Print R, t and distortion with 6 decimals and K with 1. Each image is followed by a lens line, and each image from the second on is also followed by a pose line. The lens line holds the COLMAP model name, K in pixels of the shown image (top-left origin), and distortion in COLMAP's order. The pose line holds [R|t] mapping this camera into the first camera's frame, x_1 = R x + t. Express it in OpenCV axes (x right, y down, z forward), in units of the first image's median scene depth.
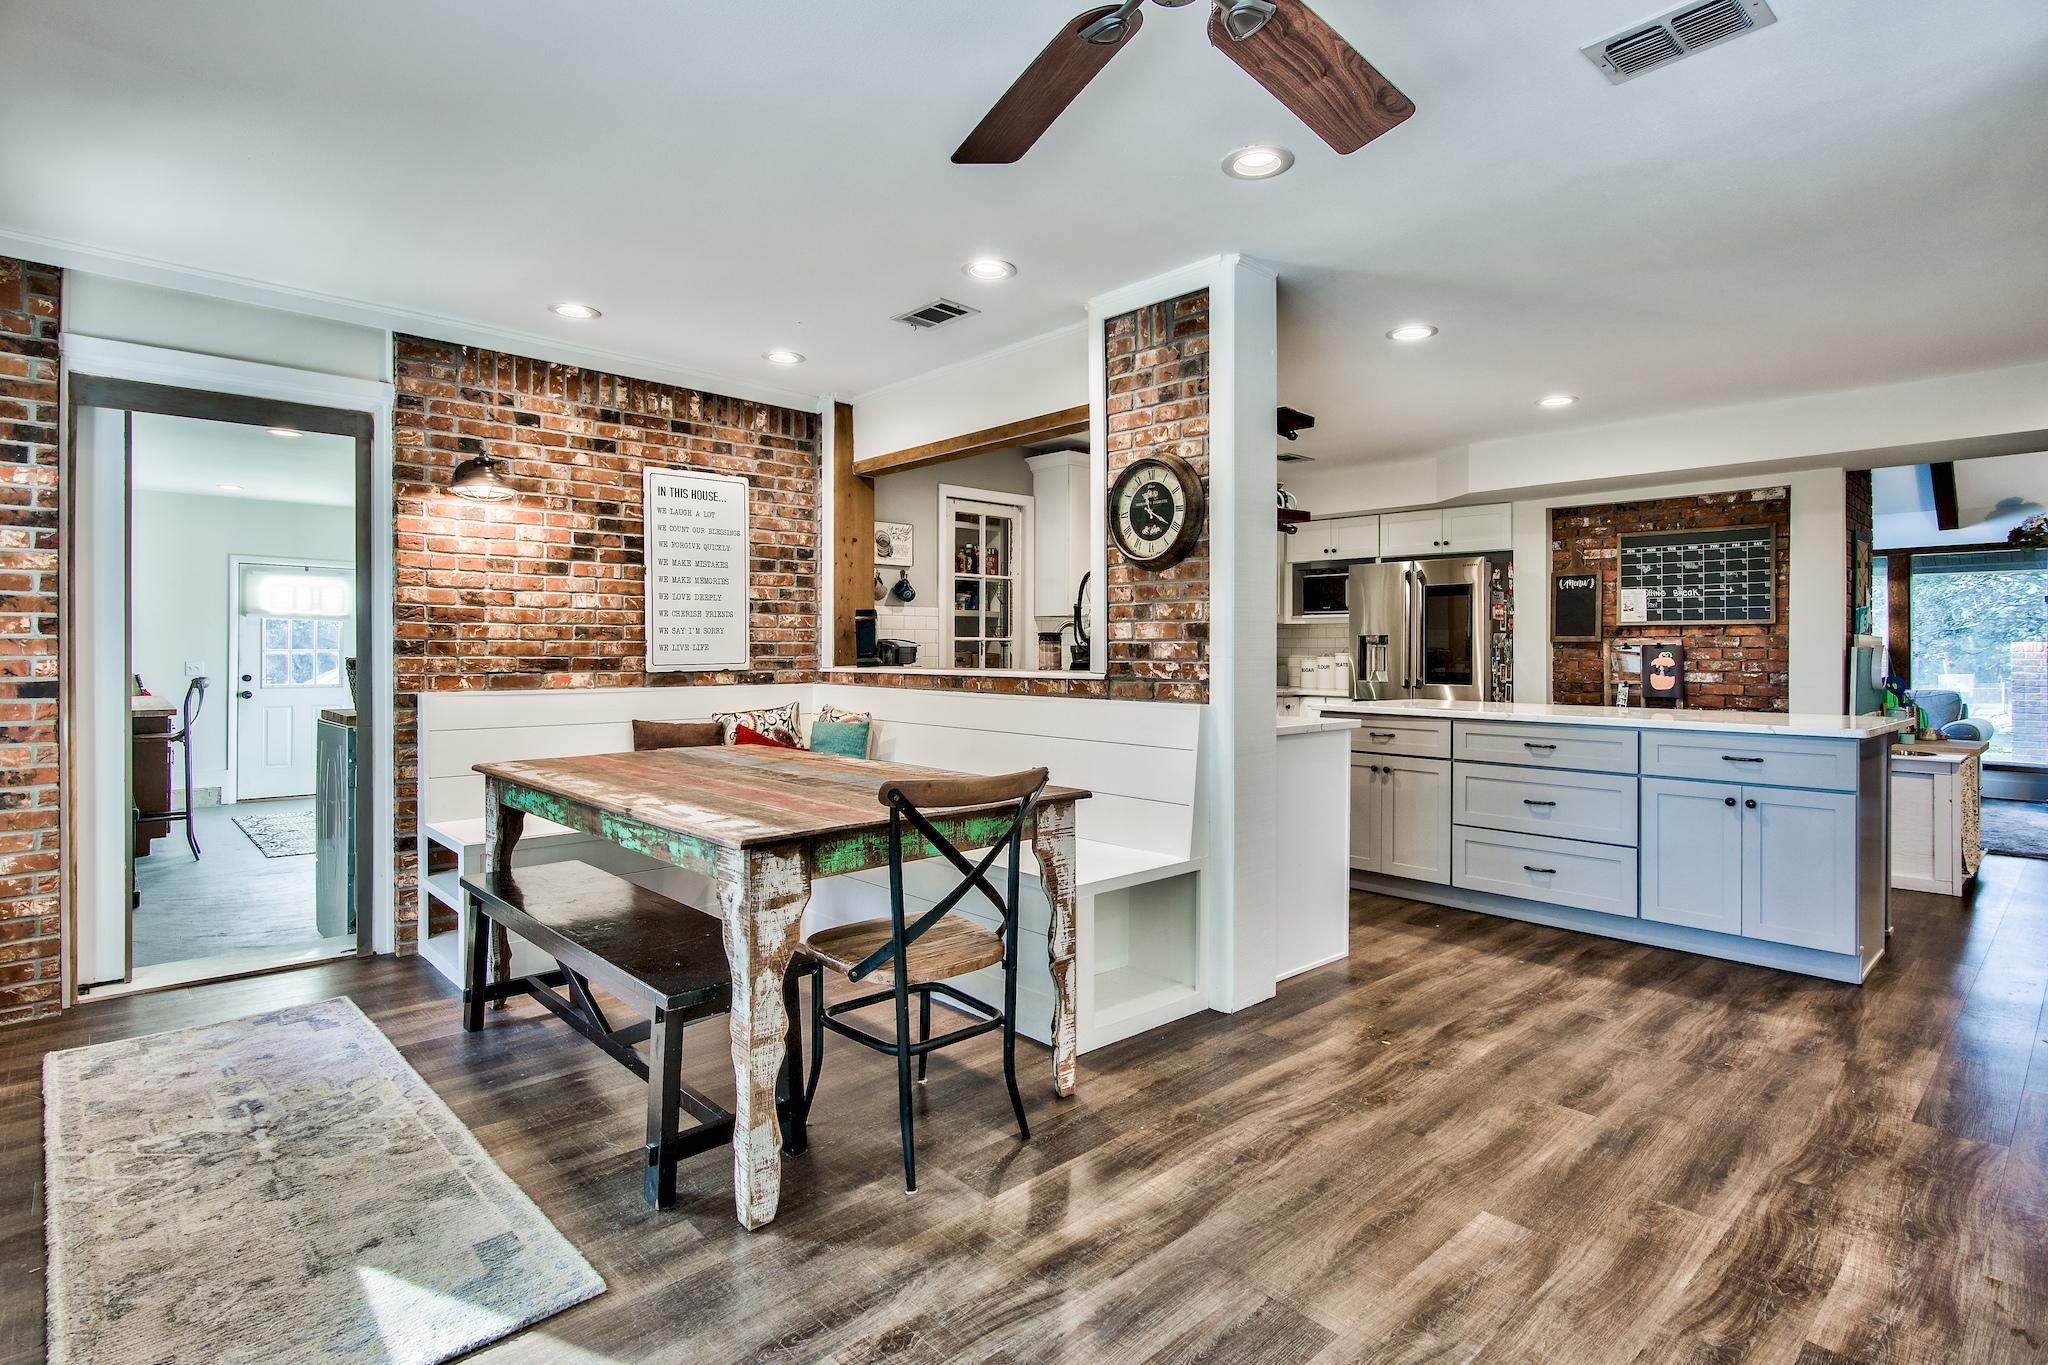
lens RADIAL K [[1006.8, 0, 1027.4], [0, 1006.8, 648.1], [0, 0, 1]] dist [-0.002938, -0.000885]
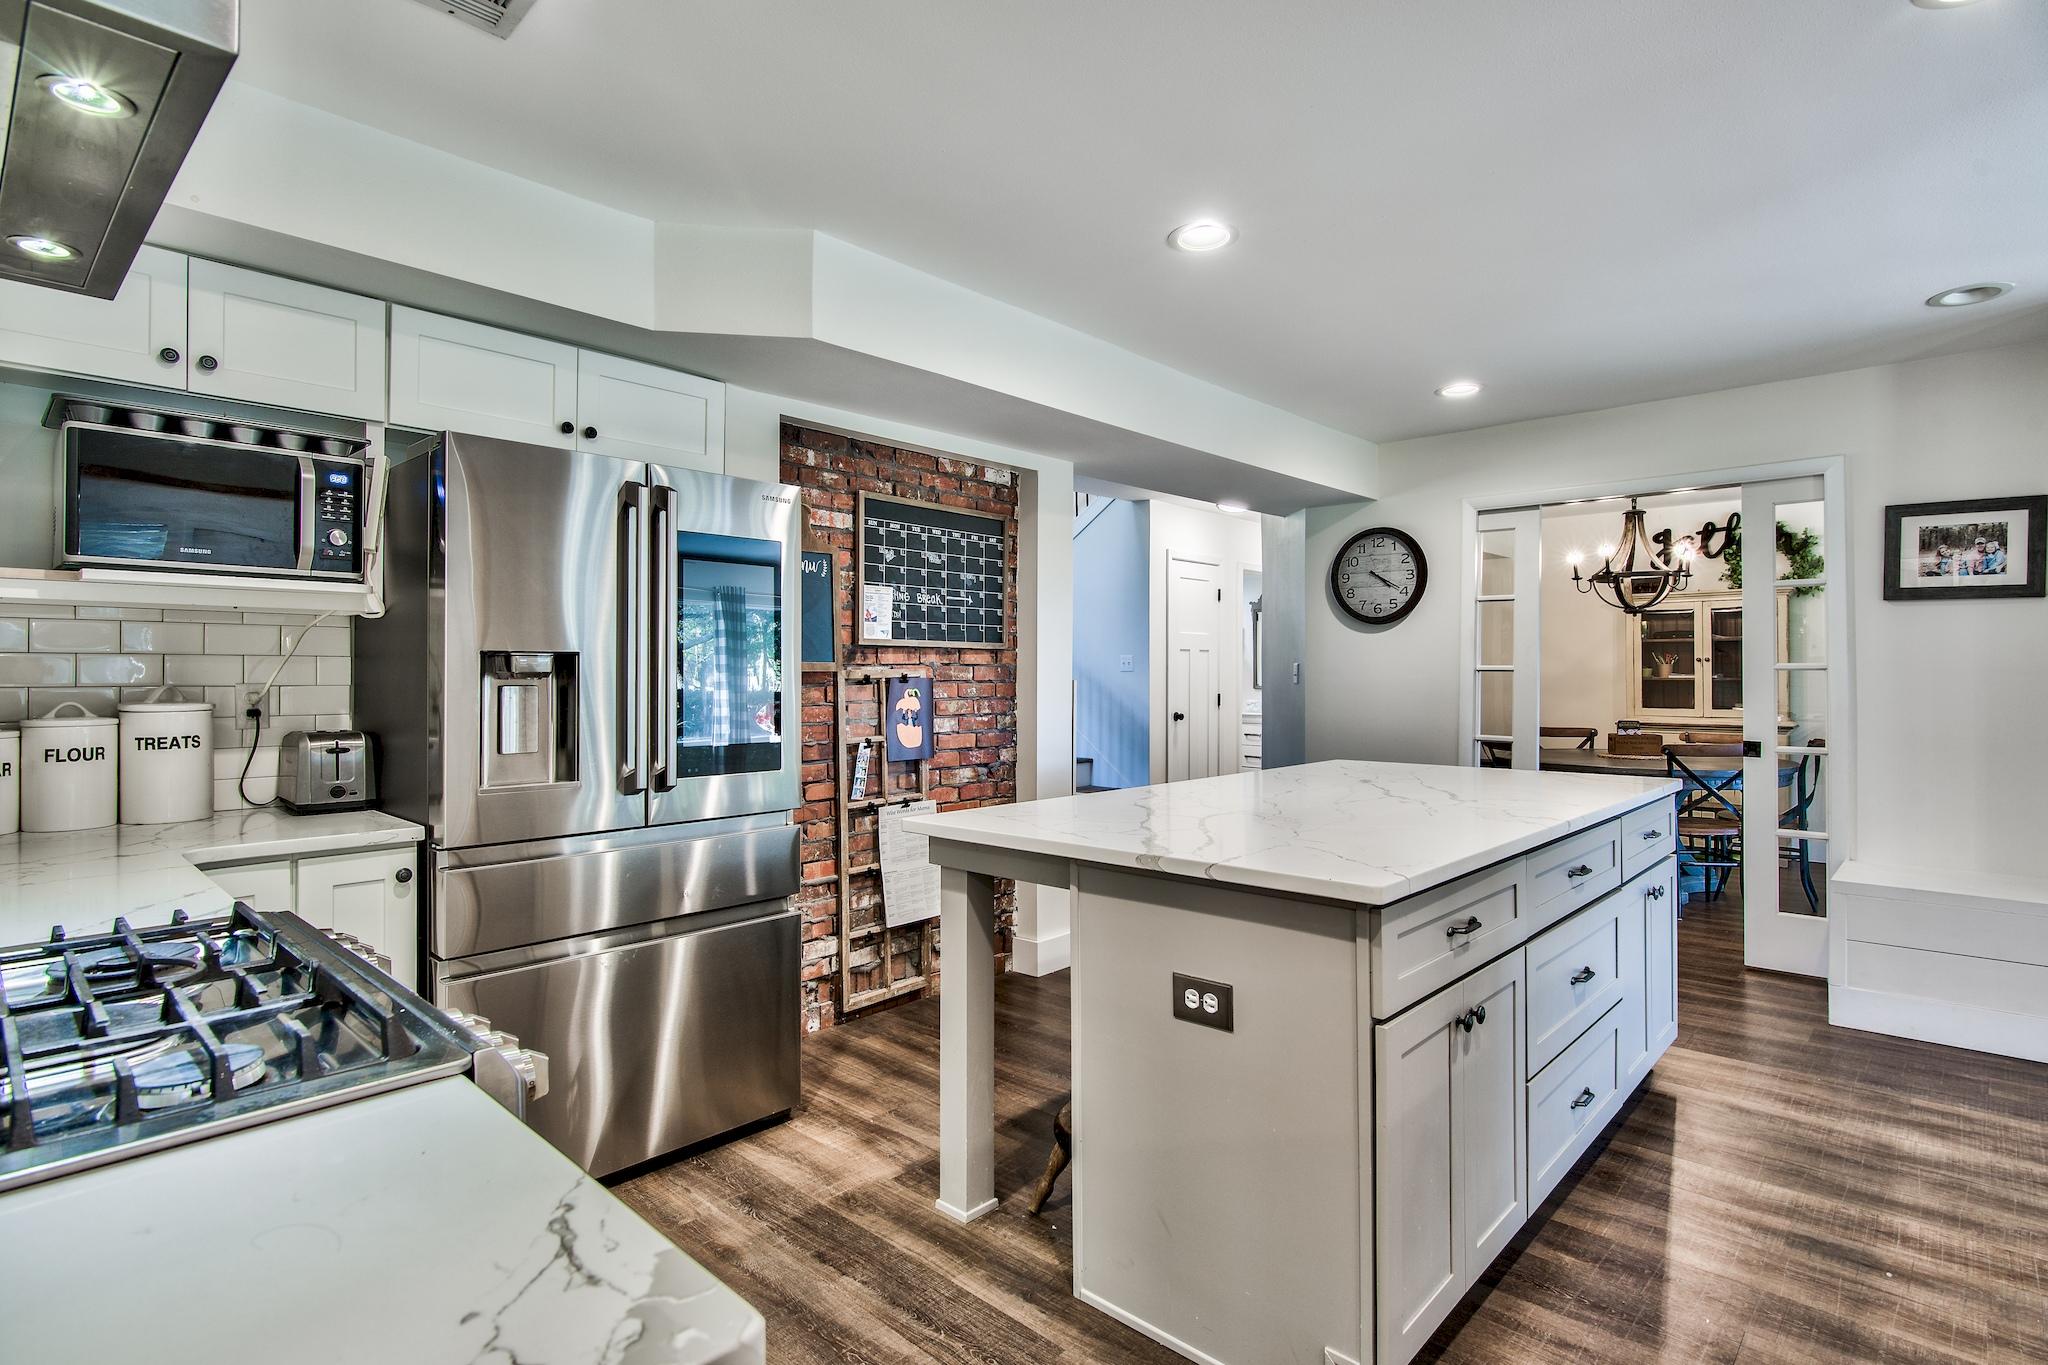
lens RADIAL K [[1000.8, 0, 1024.0], [0, 1000.8, 682.5], [0, 0, 1]] dist [-0.000676, -0.000027]
pose [[-0.063769, -0.013598, 0.997872, -0.009830], [-0.004039, 0.999902, 0.013368, -0.010674], [-0.997957, -0.003178, -0.063818, 1.176053]]
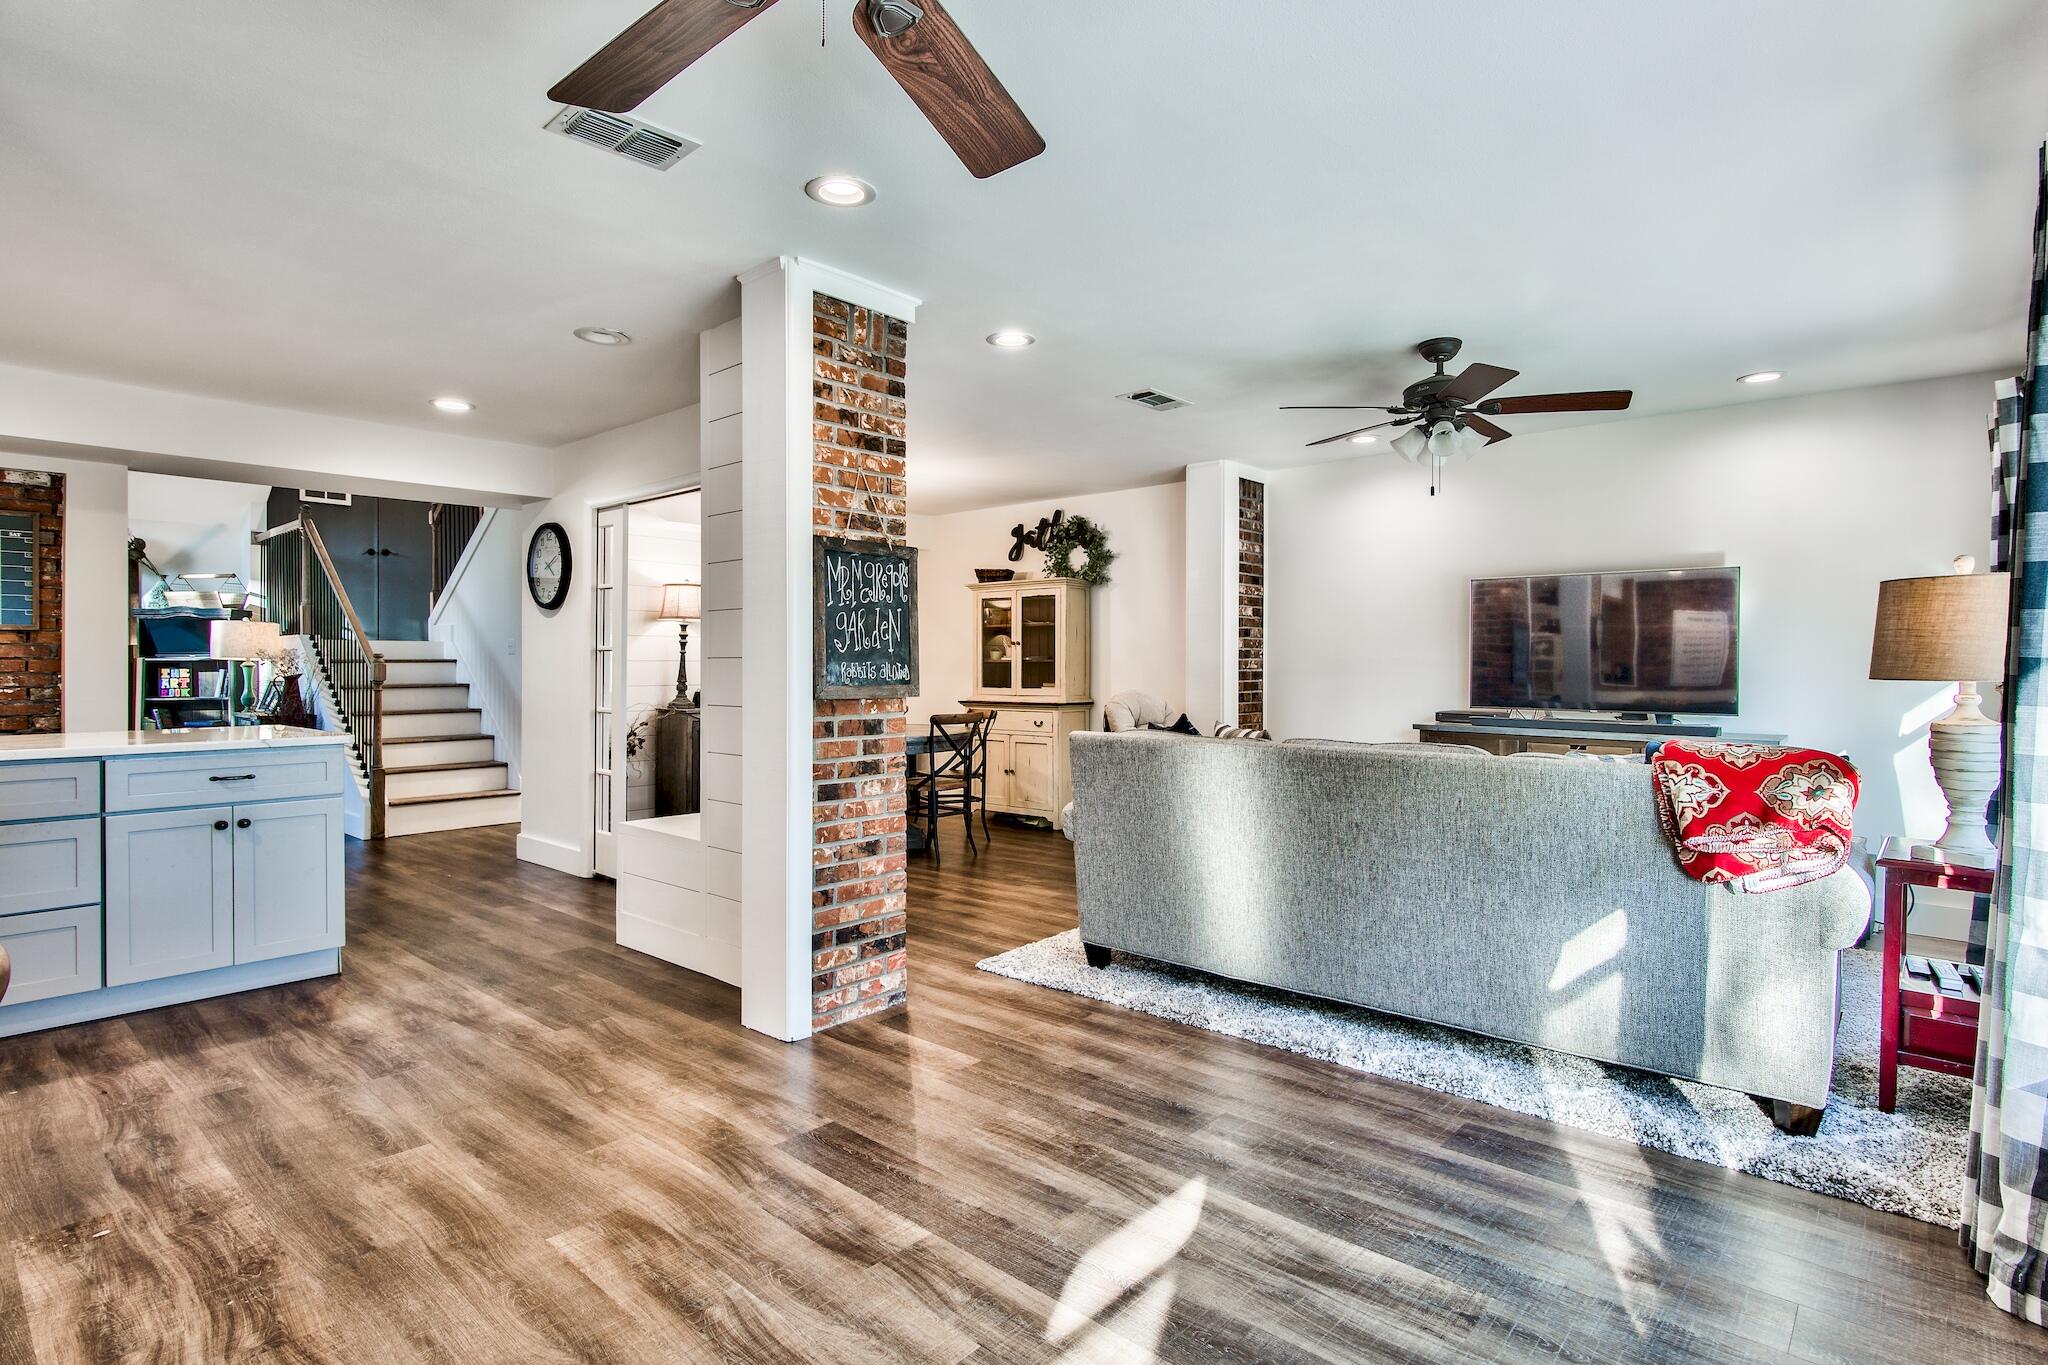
lens RADIAL K [[1029.7, 0, 1042.8], [0, 1029.7, 670.0], [0, 0, 1]] dist [-0.003481, 0.000067]
pose [[-0.100741, -0.009114, 0.994871, -0.247222], [-0.003600, 0.999955, 0.008796, -0.001147], [-0.994906, -0.002695, -0.100769, 0.264563]]
